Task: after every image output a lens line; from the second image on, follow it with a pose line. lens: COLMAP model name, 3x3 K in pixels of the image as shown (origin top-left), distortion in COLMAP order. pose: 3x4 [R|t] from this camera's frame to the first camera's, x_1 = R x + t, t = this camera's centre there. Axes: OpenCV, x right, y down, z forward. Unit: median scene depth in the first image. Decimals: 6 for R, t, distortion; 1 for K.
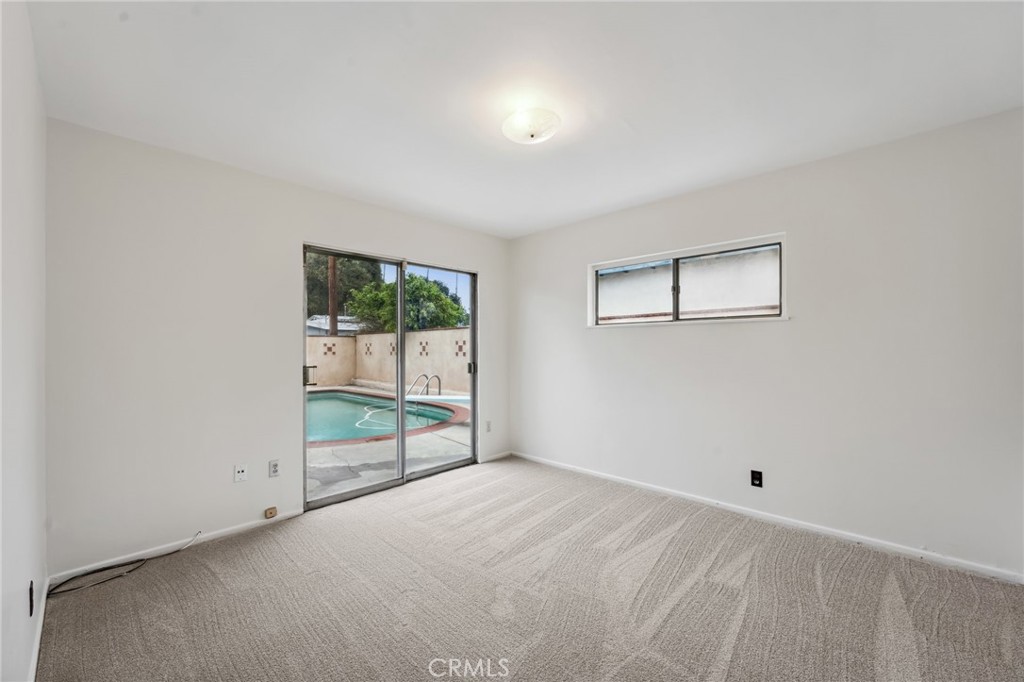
lens RADIAL K [[407.1, 0, 504.3], [0, 407.1, 344.8], [0, 0, 1]] dist [0.000678, -0.000254]
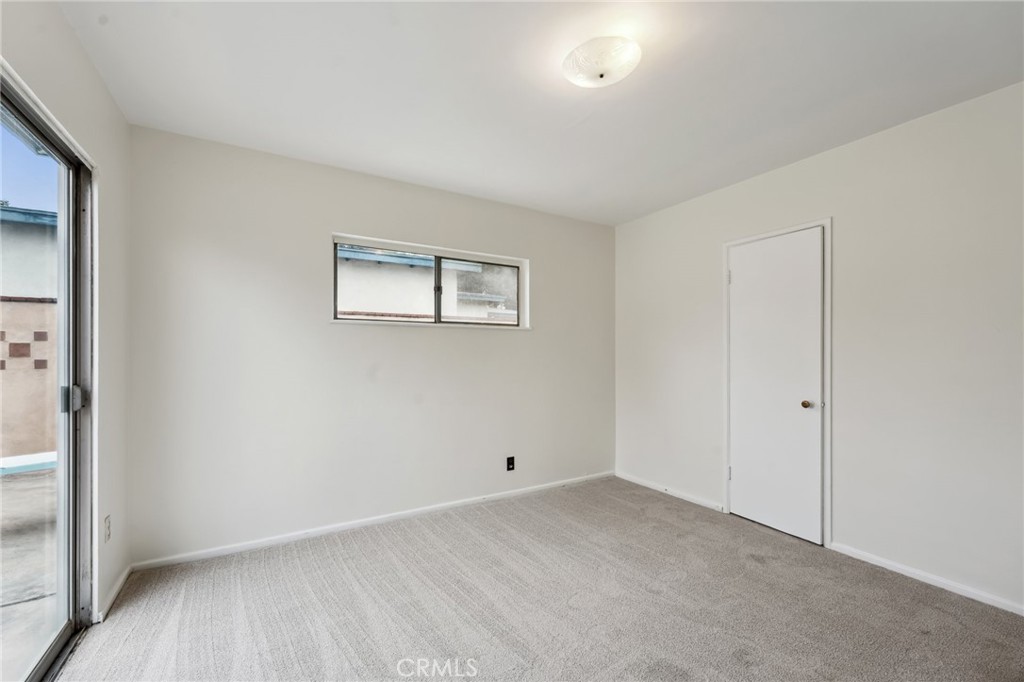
lens RADIAL K [[407.1, 0, 504.3], [0, 407.1, 344.8], [0, 0, 1]] dist [0.000678, -0.000254]
pose [[0.284432, 0.026339, 0.958334, -0.434382], [-0.002463, 0.999639, -0.026743, 0.016144], [-0.958693, 0.005246, 0.284395, 0.575807]]
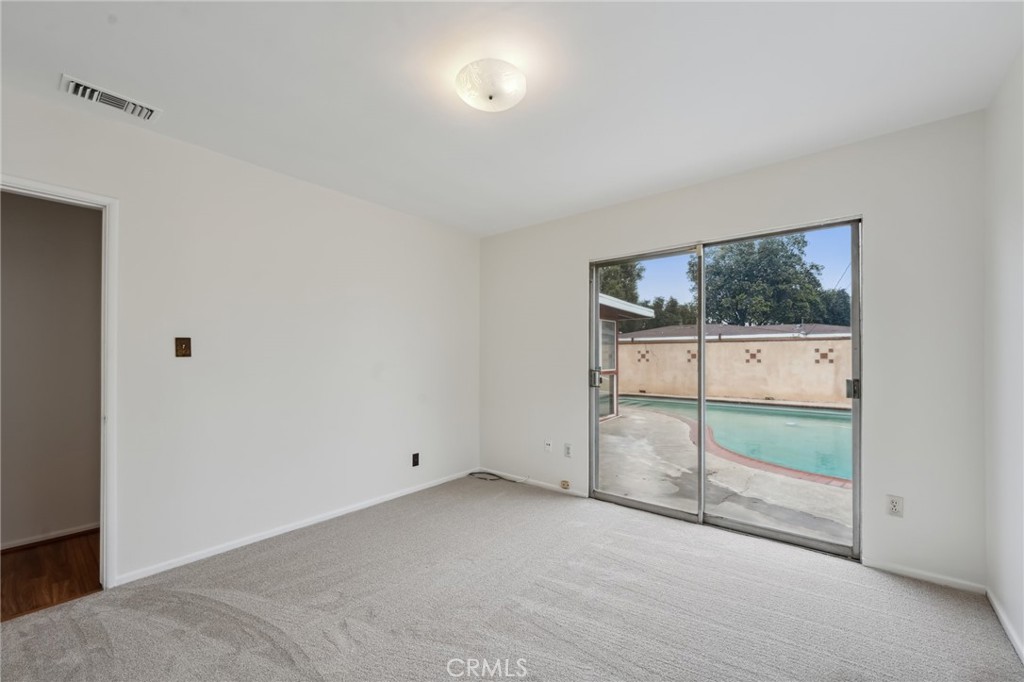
lens RADIAL K [[402.7, 0, 507.9], [0, 402.7, 346.9], [0, 0, 1]] dist [-0.001930, -0.000106]
pose [[0.076006, -0.020982, -0.996887, 0.547371], [0.010389, 0.999741, -0.020250, 0.004952], [0.997053, -0.008817, 0.076204, 0.591373]]
